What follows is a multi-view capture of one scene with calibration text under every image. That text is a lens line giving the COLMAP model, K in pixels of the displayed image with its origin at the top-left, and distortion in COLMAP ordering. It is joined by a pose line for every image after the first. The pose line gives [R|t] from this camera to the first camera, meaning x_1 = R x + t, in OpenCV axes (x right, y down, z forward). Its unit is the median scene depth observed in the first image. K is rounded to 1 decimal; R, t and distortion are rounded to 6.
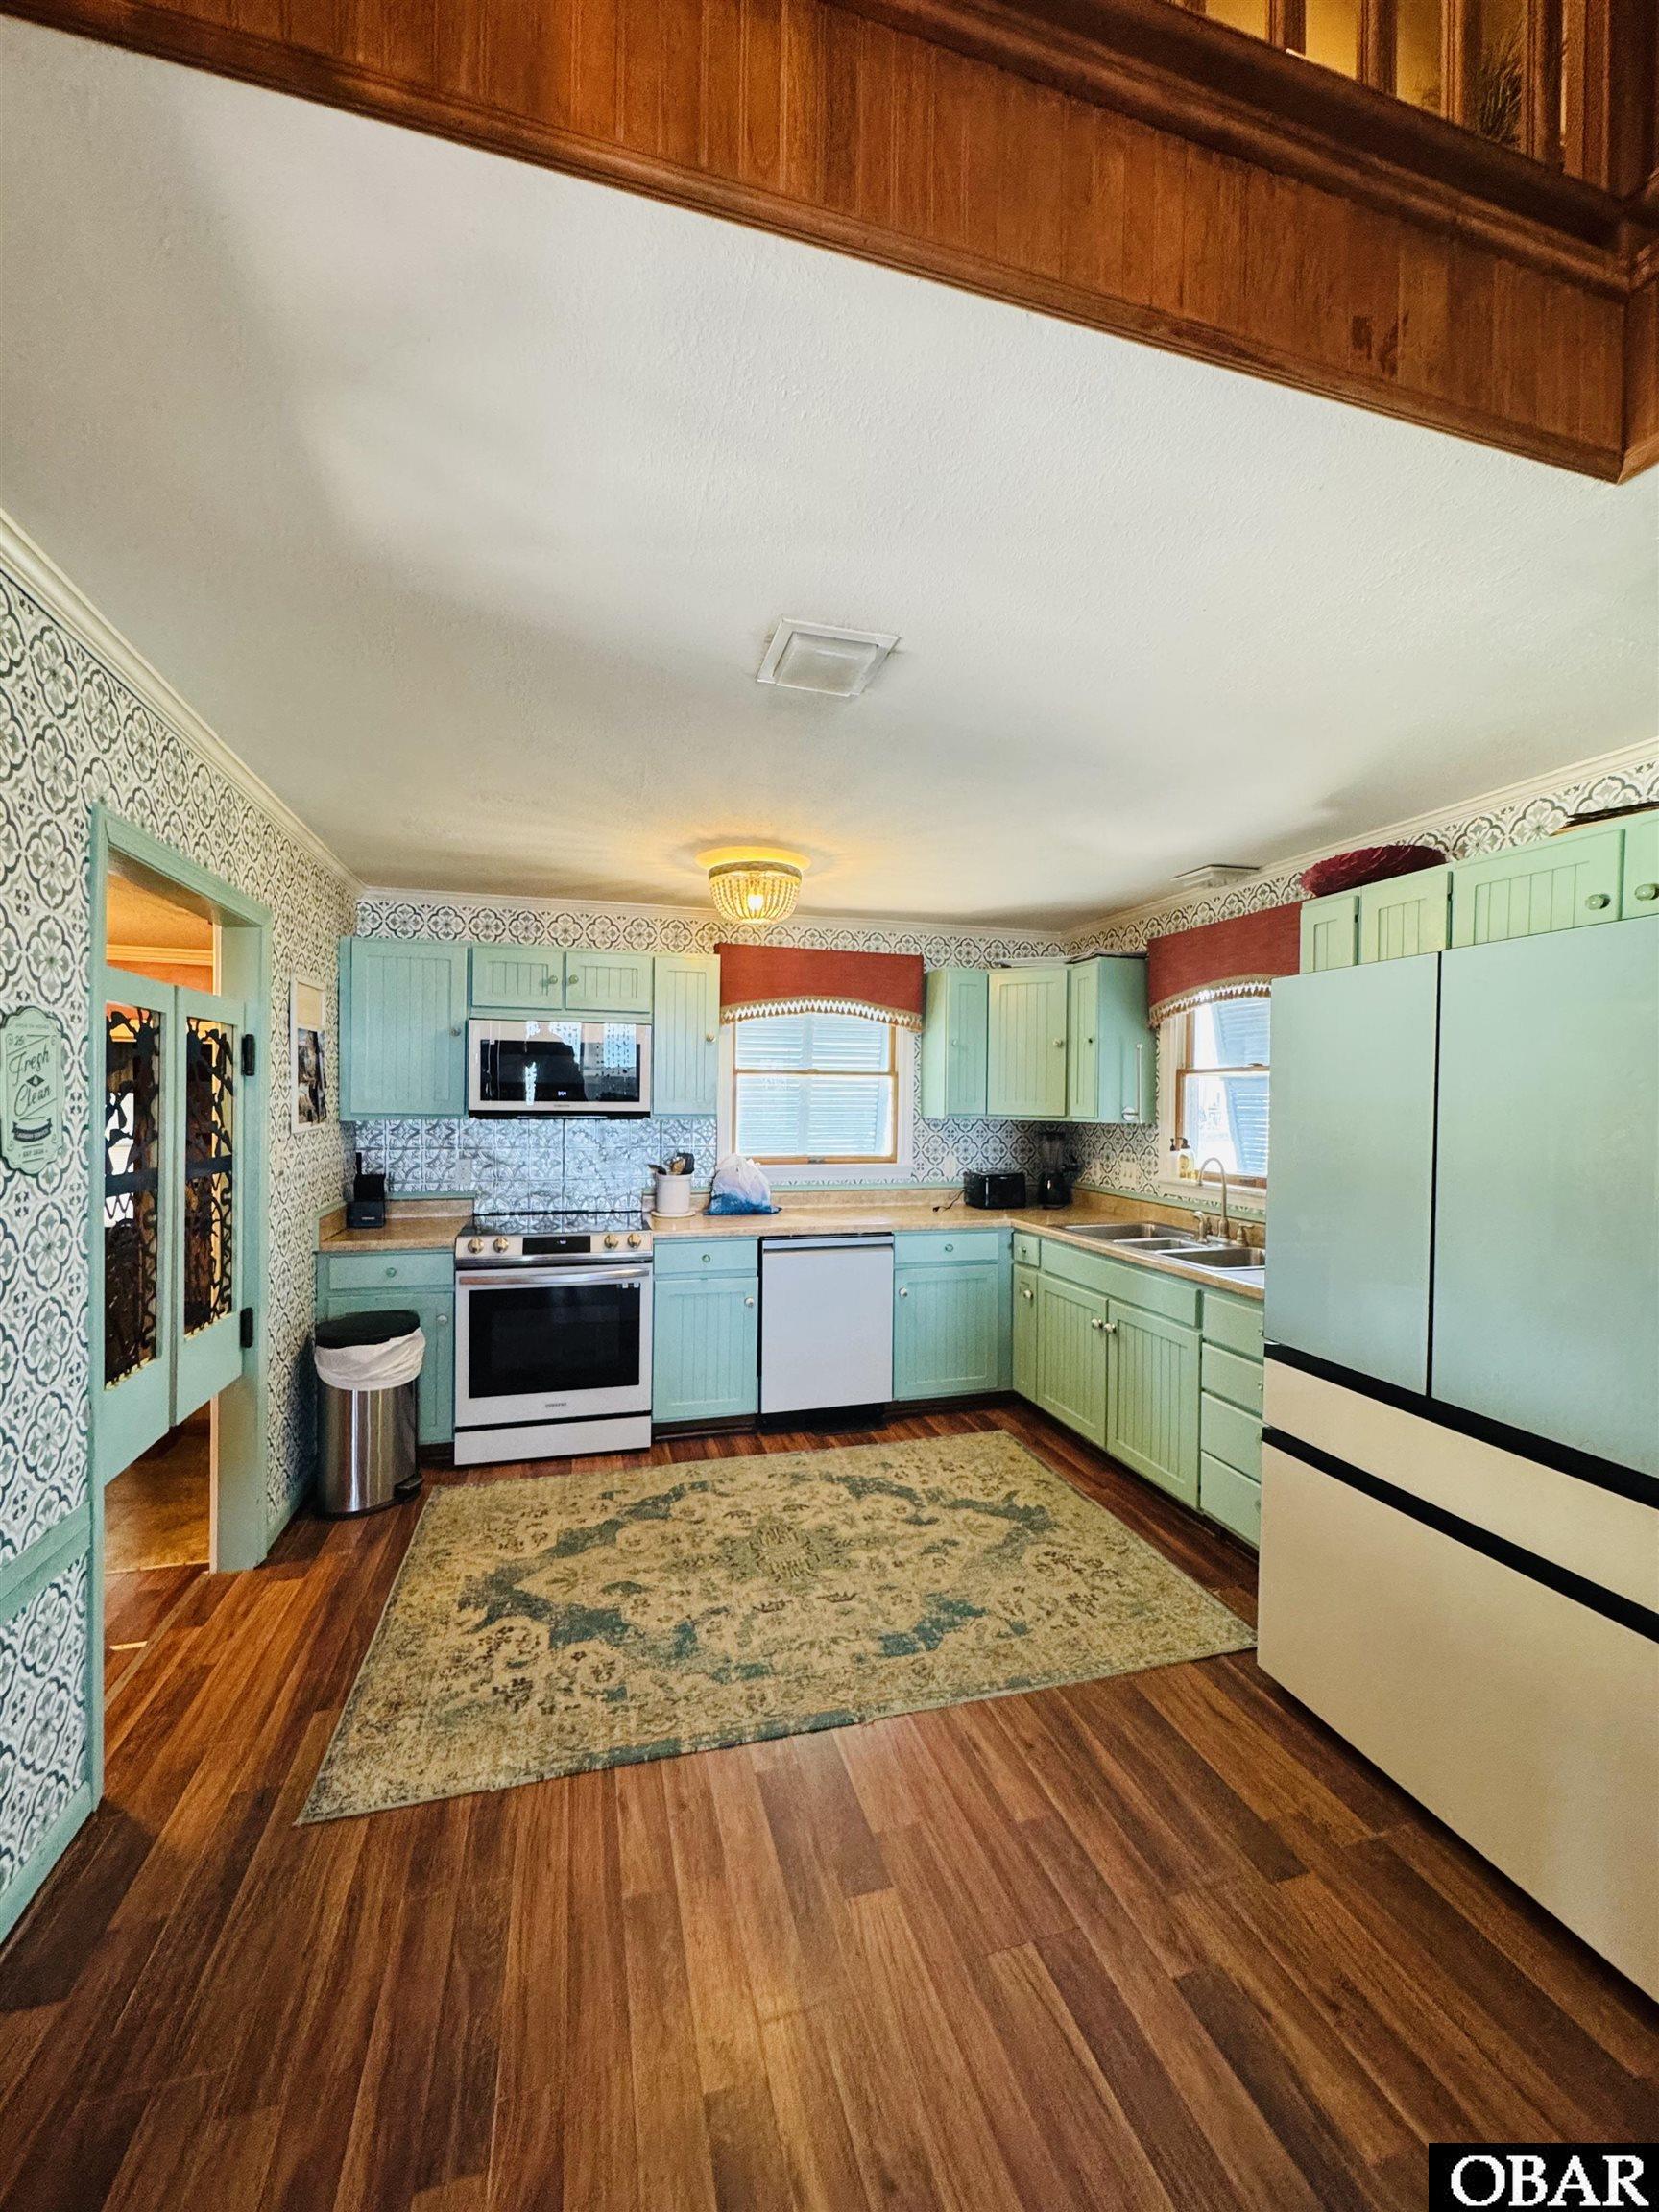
lens RADIAL K [[884.4, 0, 830.1], [0, 884.4, 1092.8], [0, 0, 1]] dist [-0.003022, 0.000428]
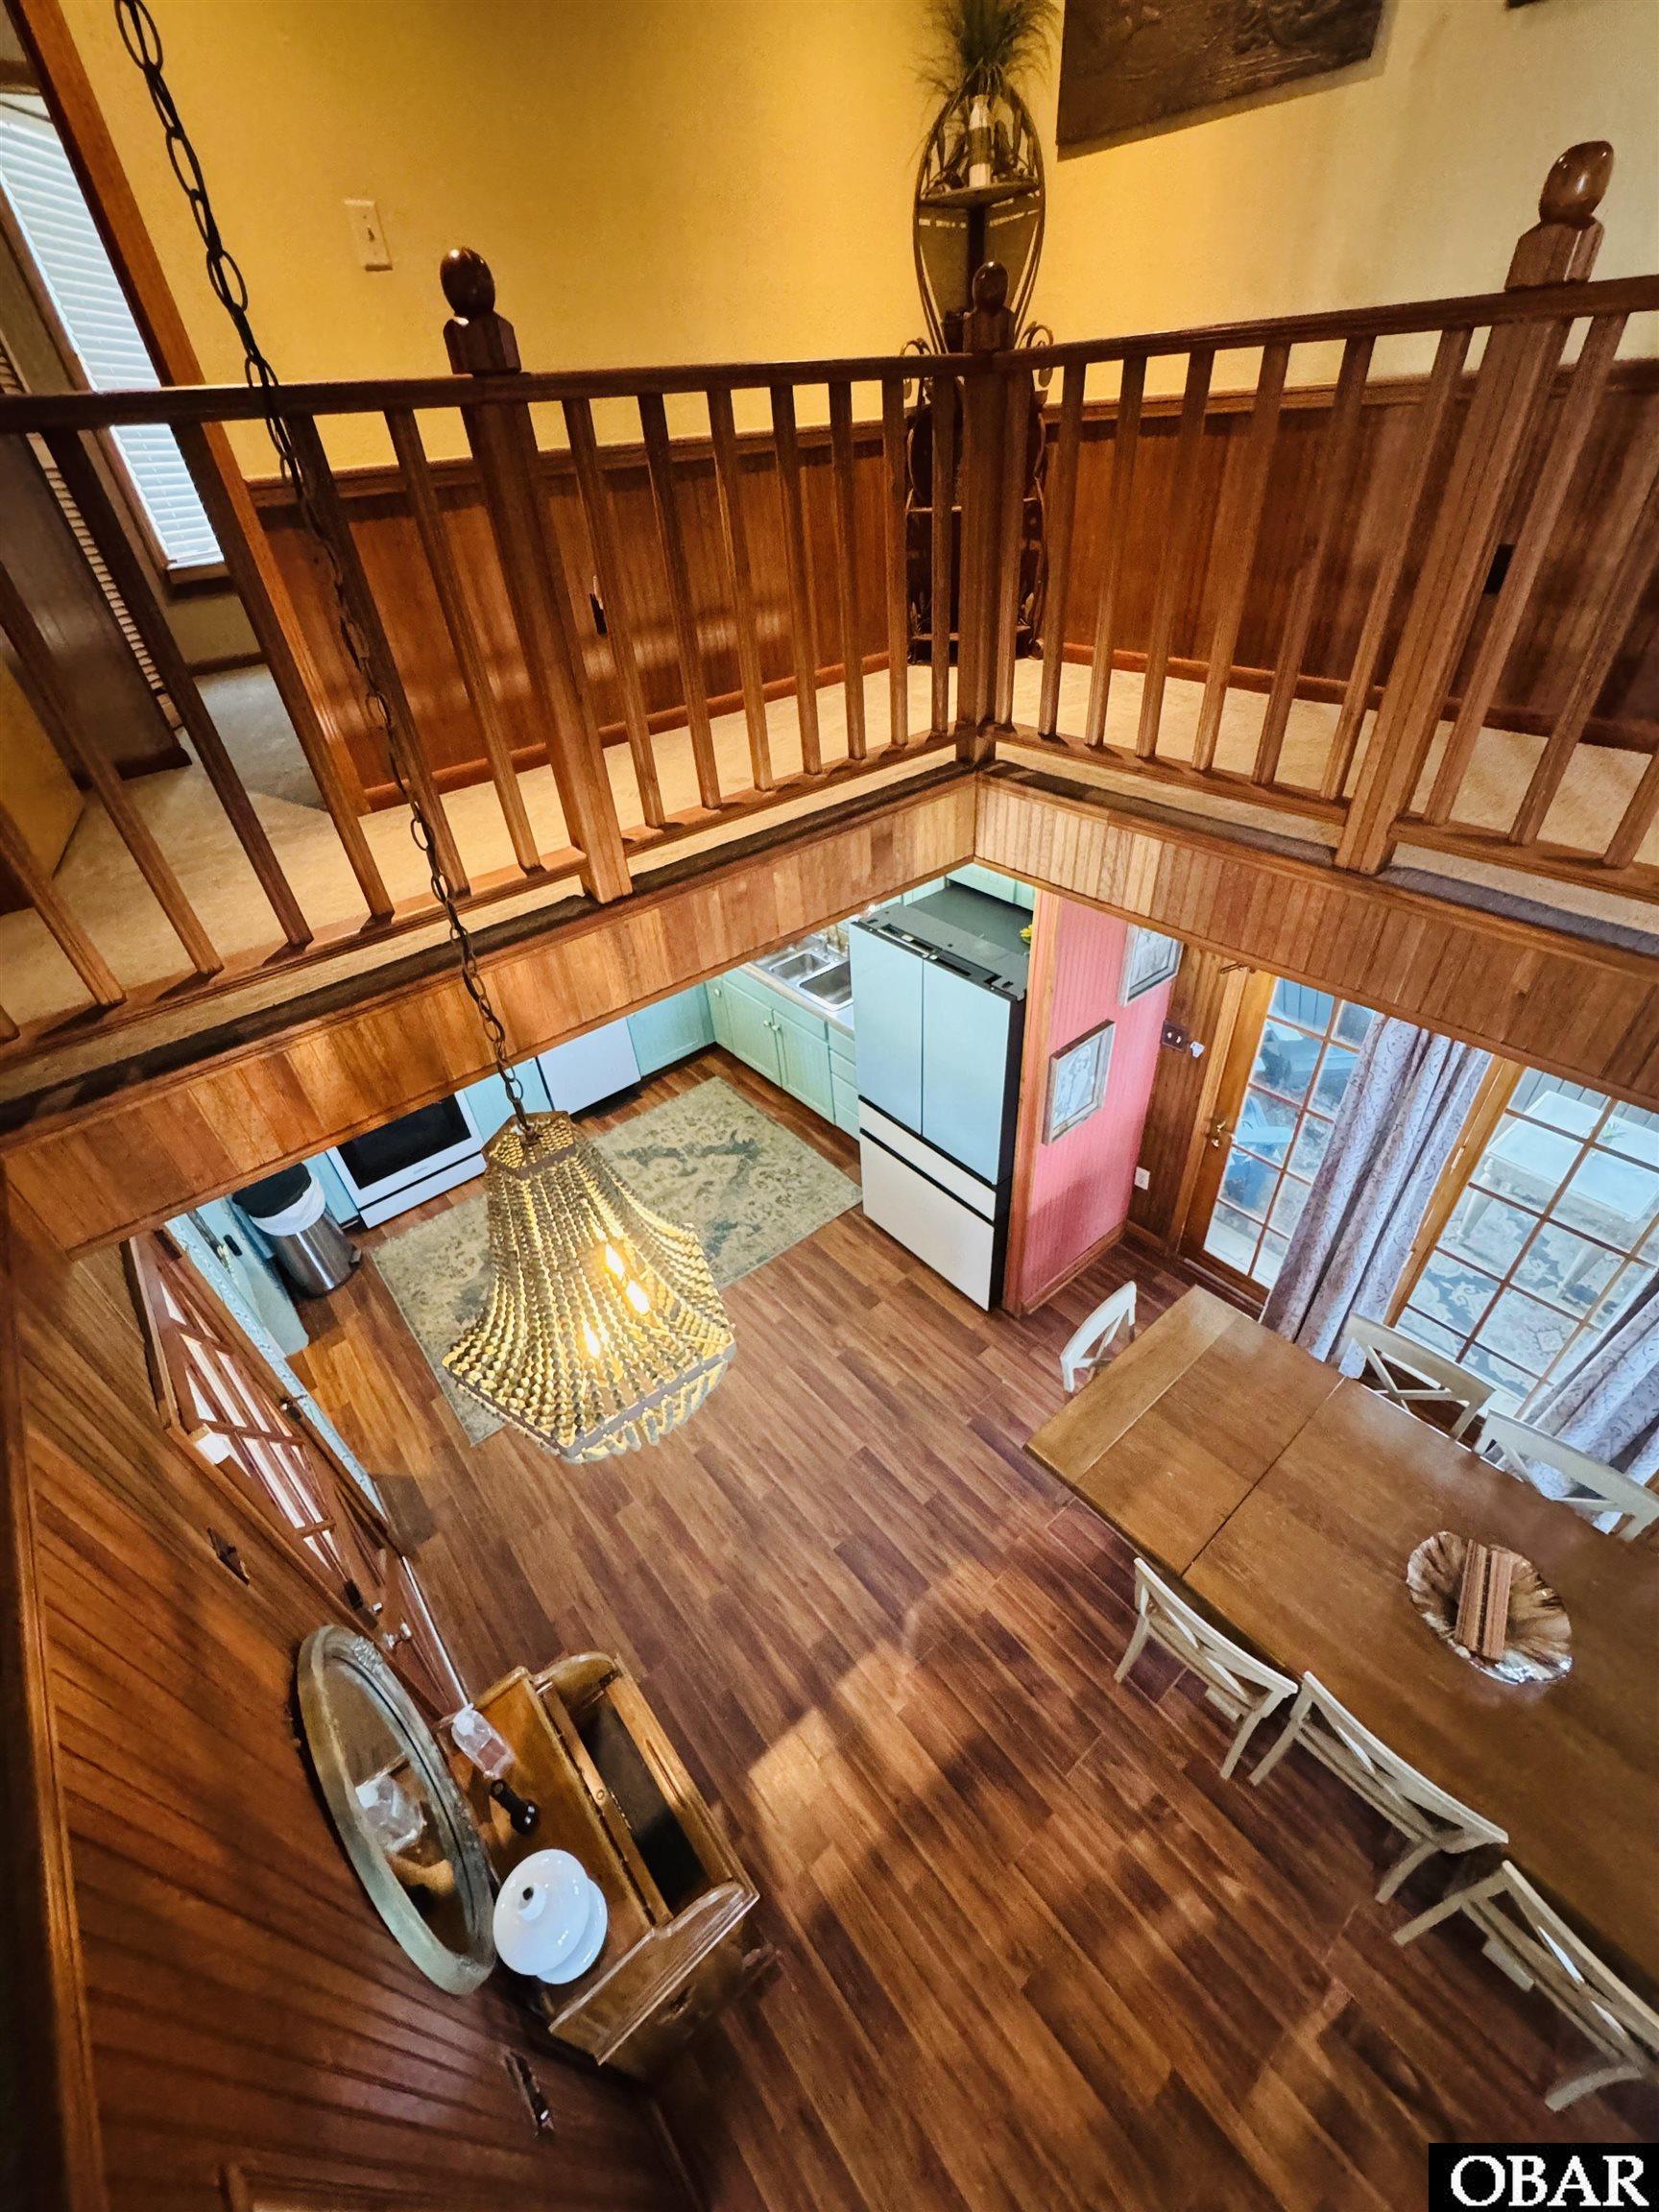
lens RADIAL K [[884.4, 0, 838.6], [0, 884.4, 1107.2], [0, 0, 1]] dist [-0.003022, 0.000428]
pose [[0.910366, -0.303200, 0.281609, -0.079297], [0.068251, 0.781235, 0.620494, -0.681402], [-0.408137, -0.545657, 0.731904, -0.317874]]
